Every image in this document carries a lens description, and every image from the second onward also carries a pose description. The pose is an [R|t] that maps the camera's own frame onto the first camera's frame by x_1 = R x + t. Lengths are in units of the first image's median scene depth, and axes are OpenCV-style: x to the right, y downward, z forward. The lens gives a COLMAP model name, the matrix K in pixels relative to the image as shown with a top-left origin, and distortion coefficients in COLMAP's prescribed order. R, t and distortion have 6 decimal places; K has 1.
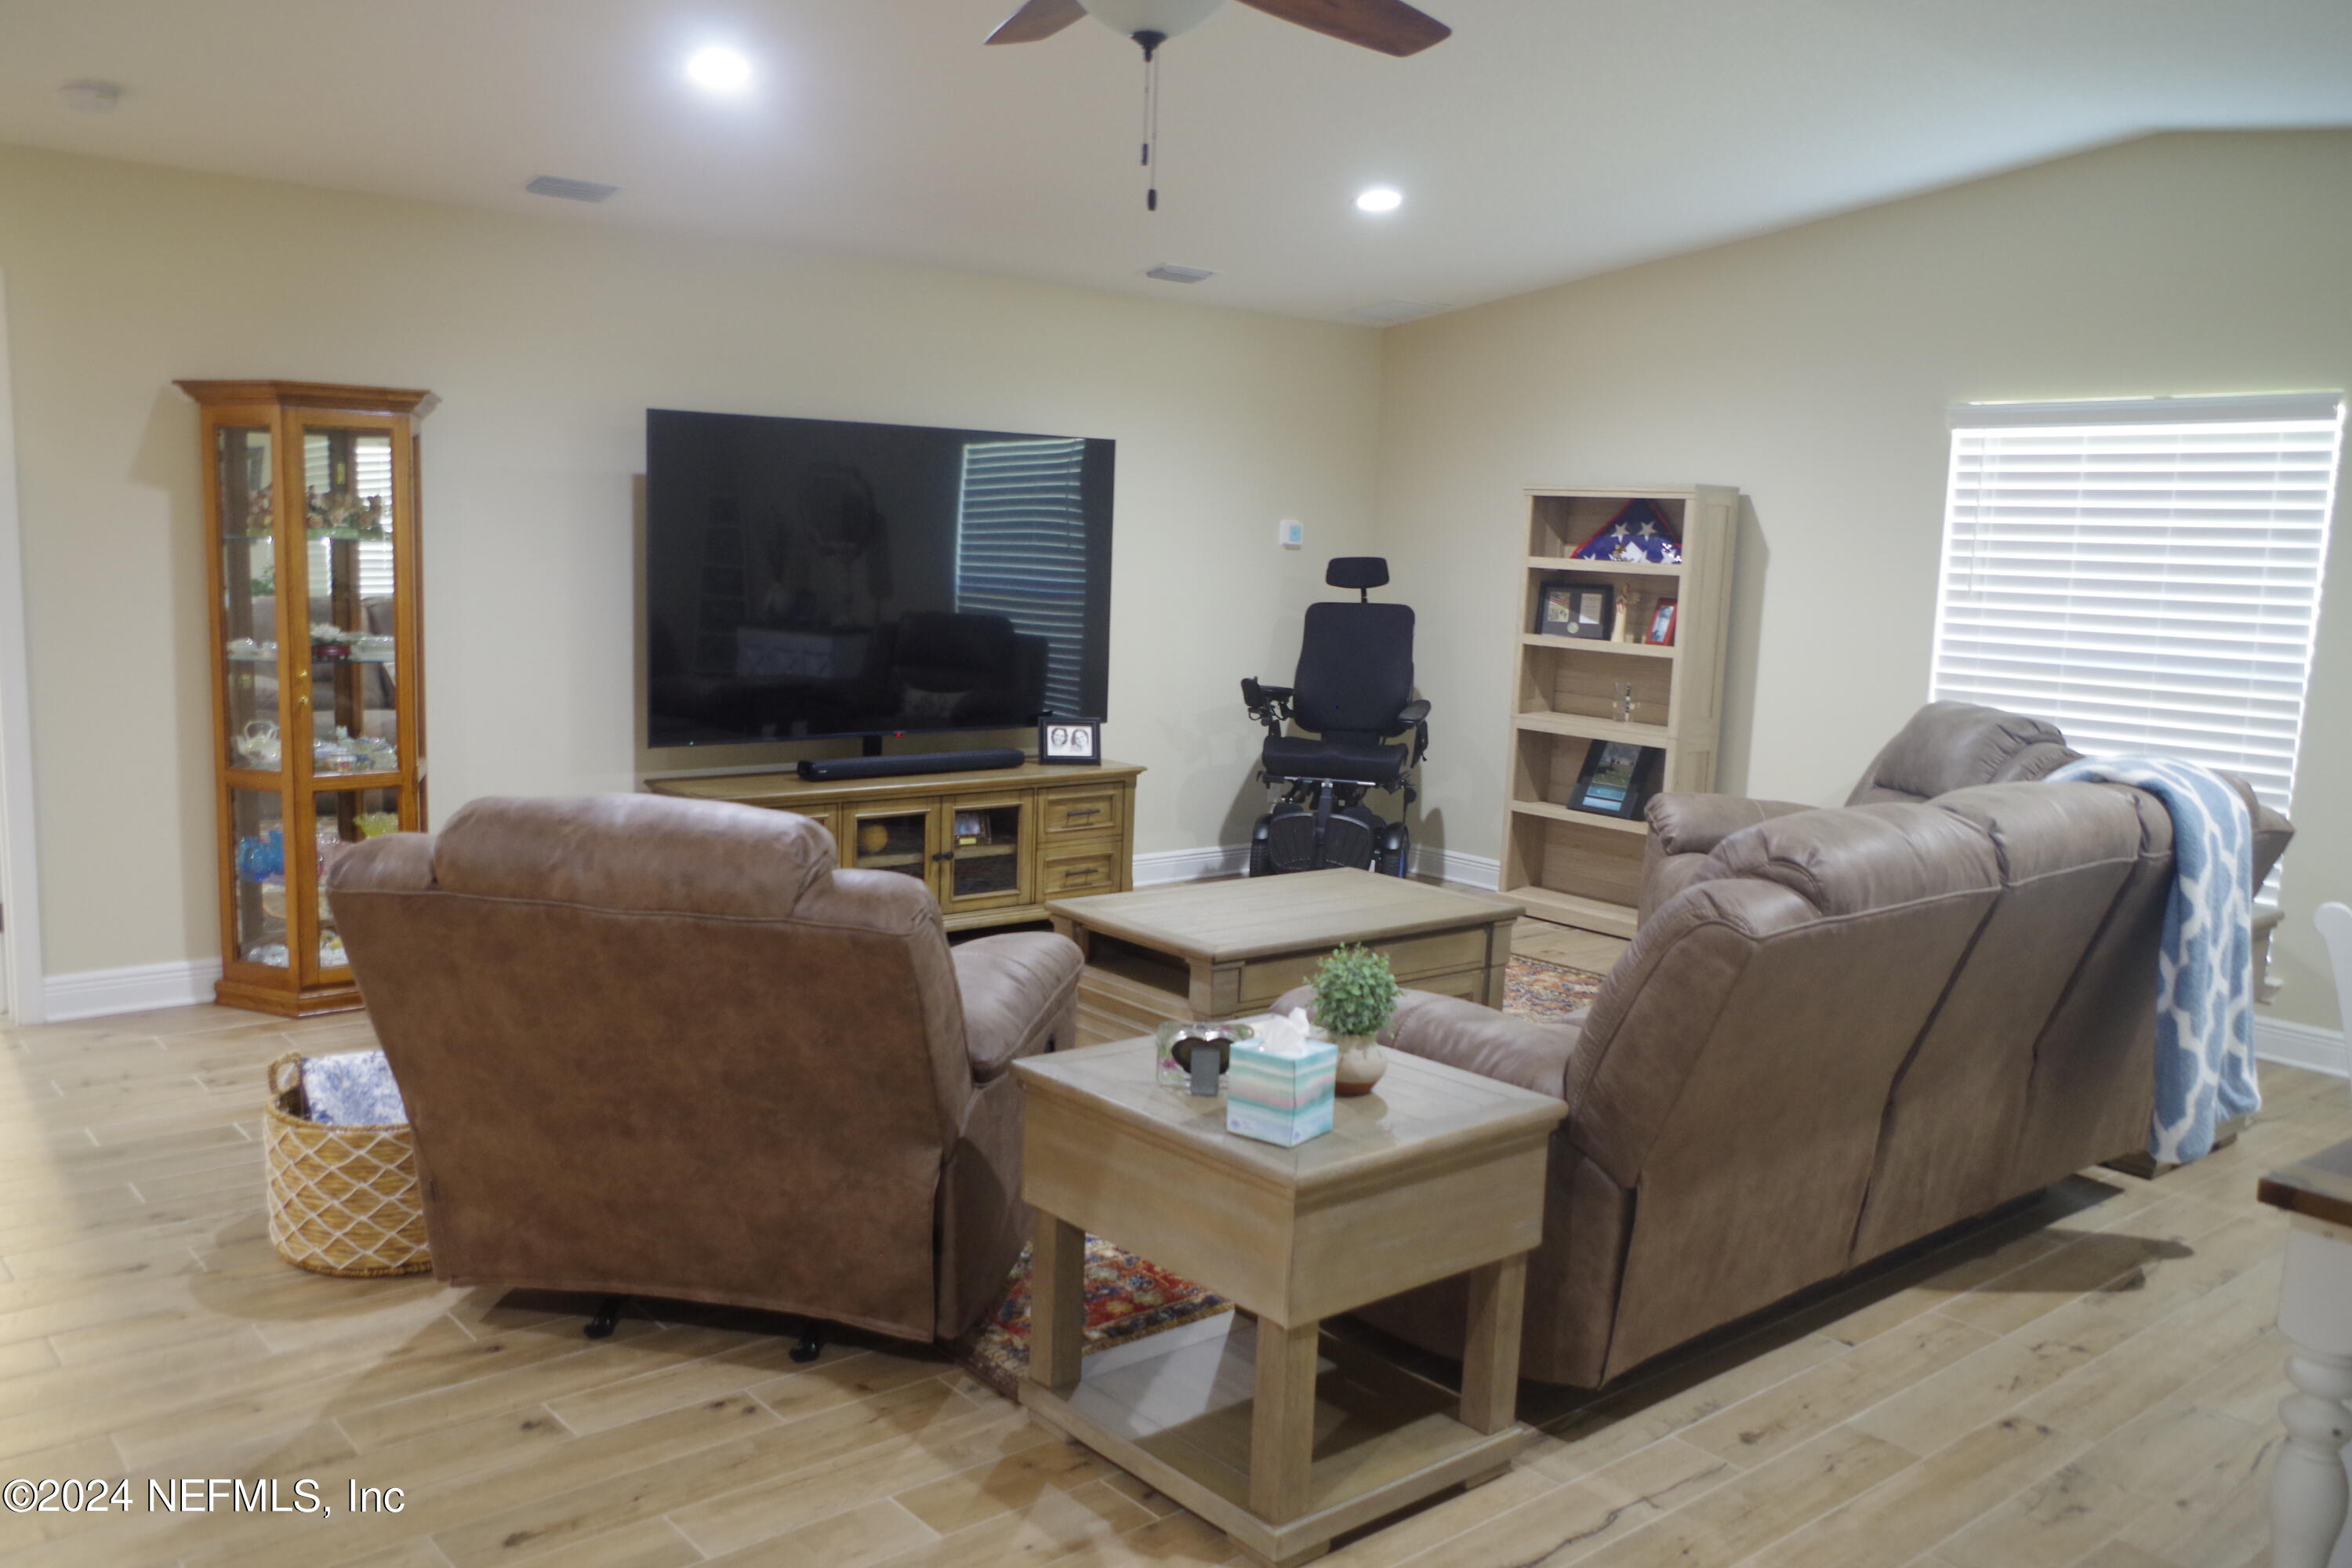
lens RADIAL K [[1882.2, 0, 1164.2], [0, 1882.2, 794.4], [0, 0, 1]] dist [-0.063543, 0.087175]
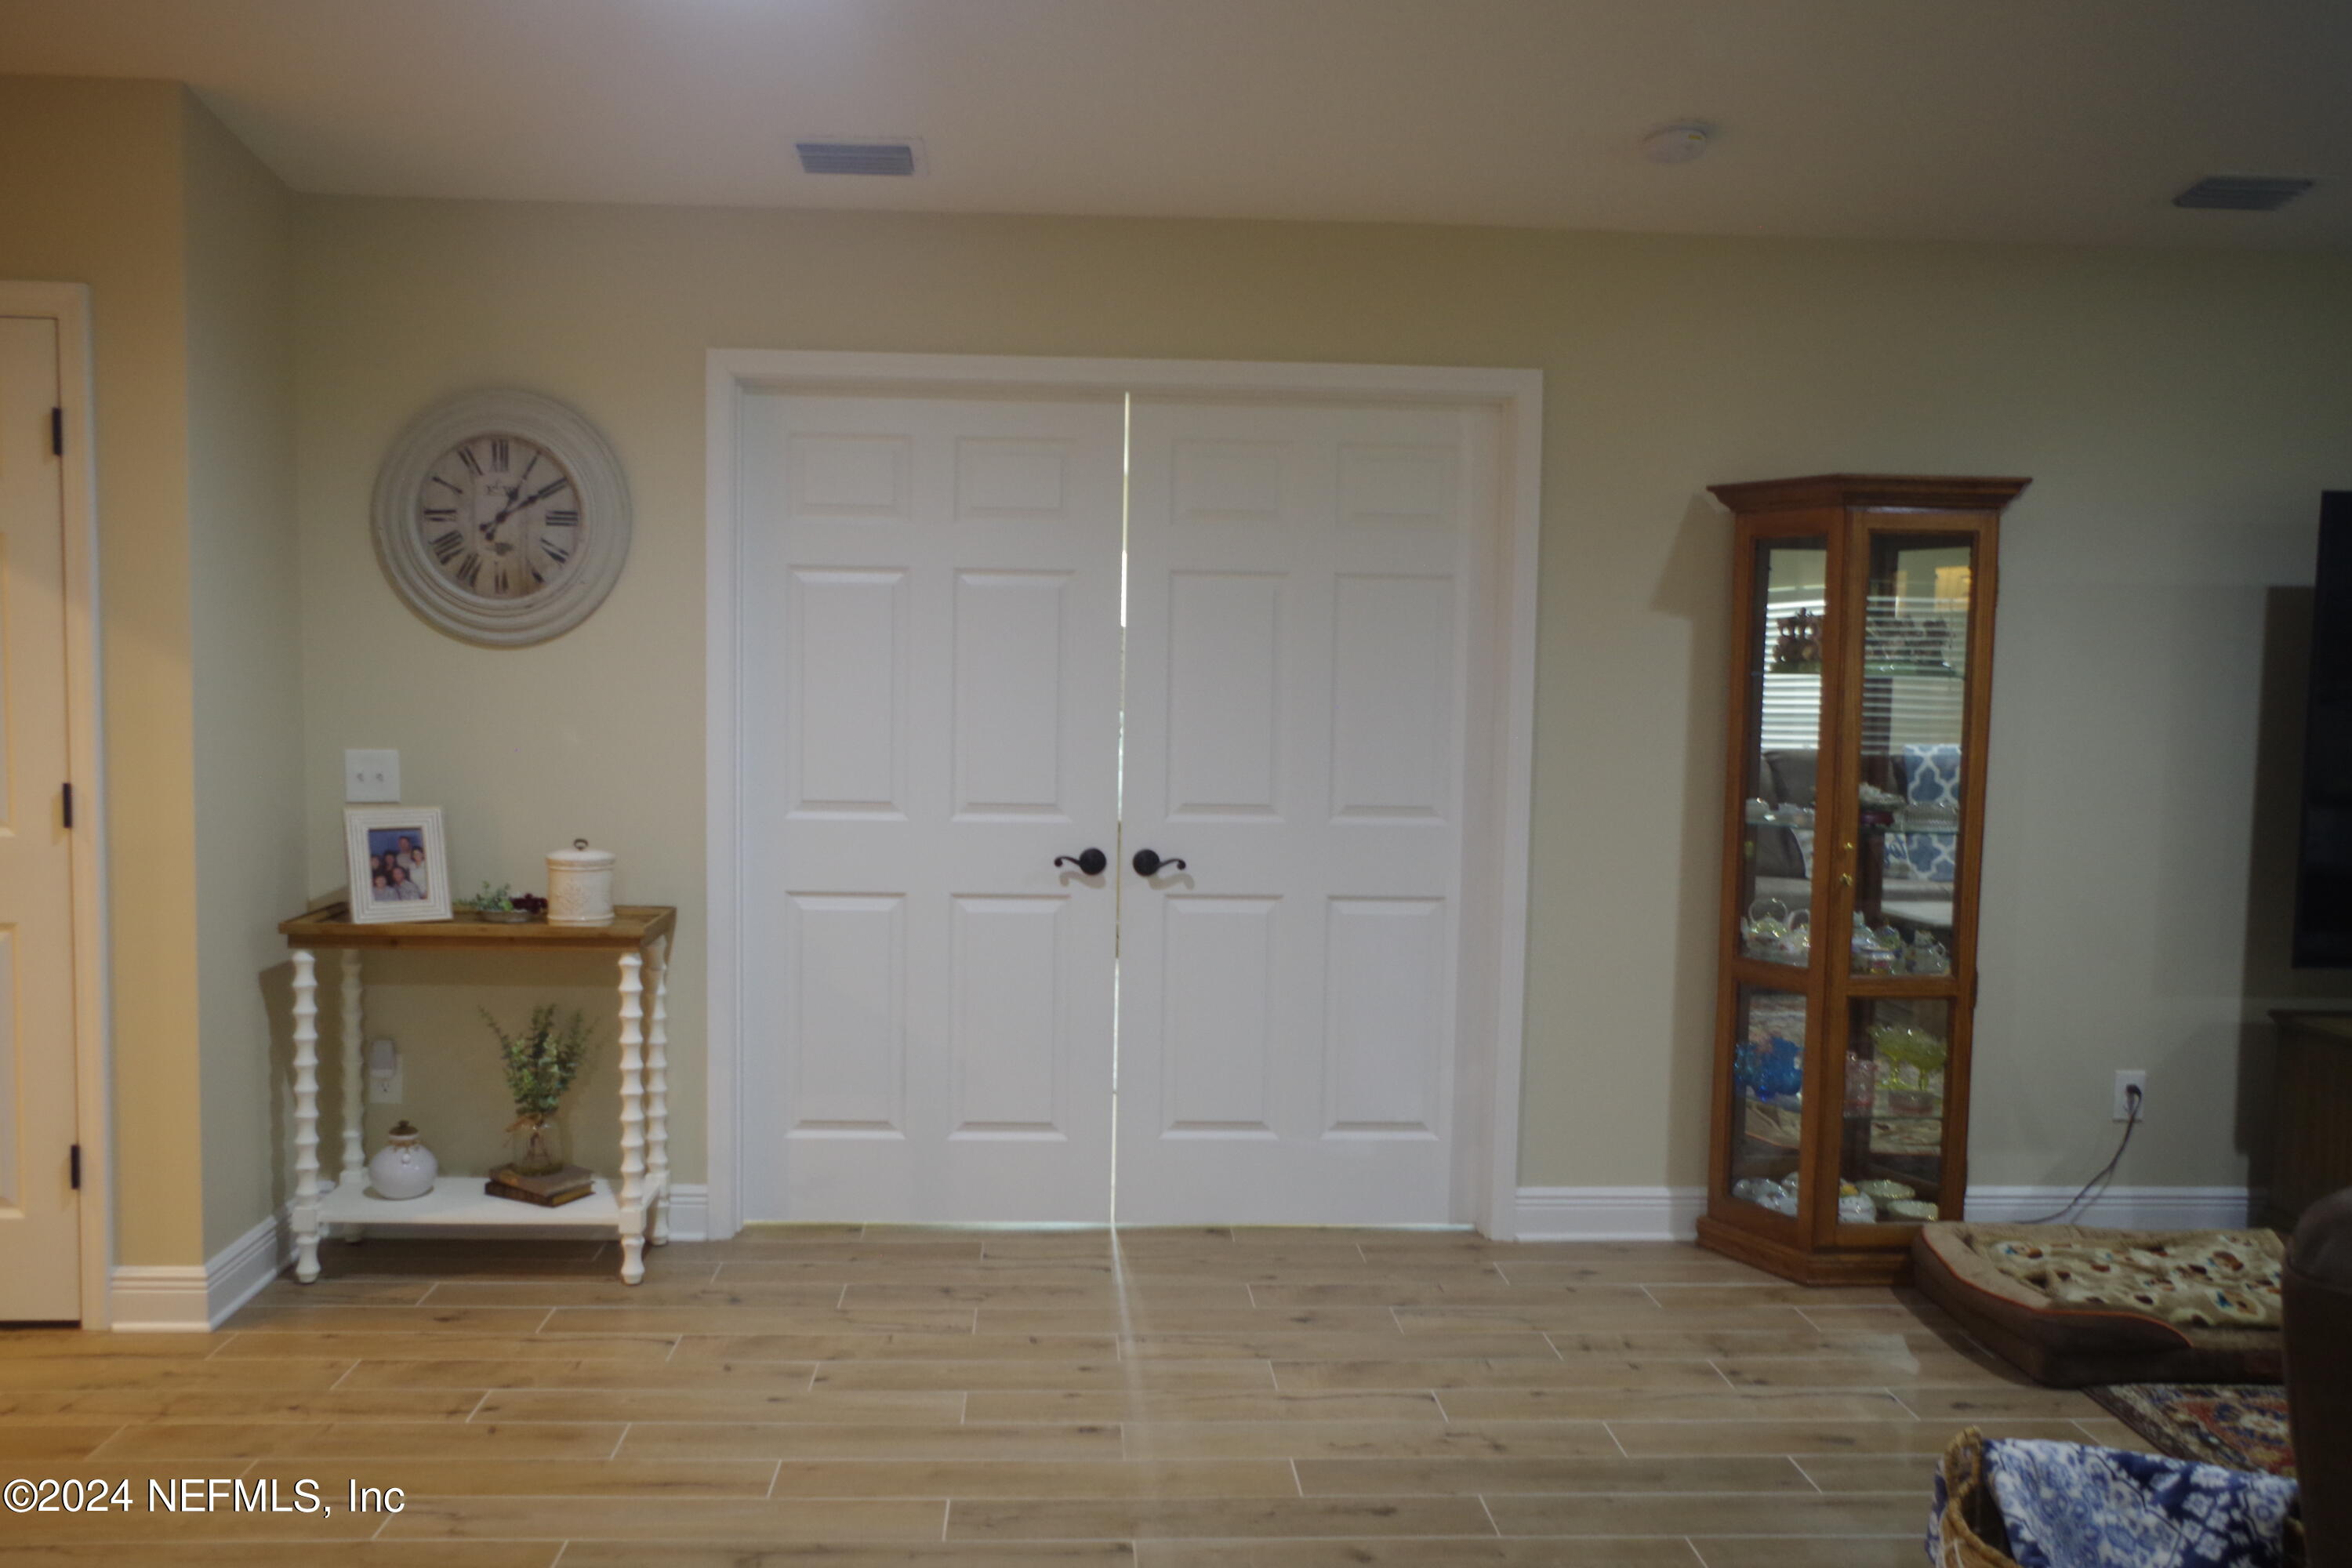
lens RADIAL K [[1867.1, 0, 1161.9], [0, 1867.1, 796.1], [0, 0, 1]] dist [-0.059867, 0.125190]
pose [[0.798880, 0.026621, -0.600902, -0.220182], [-0.076749, 0.995366, -0.057939, -0.018249], [0.596574, 0.092404, 0.797220, 0.202364]]
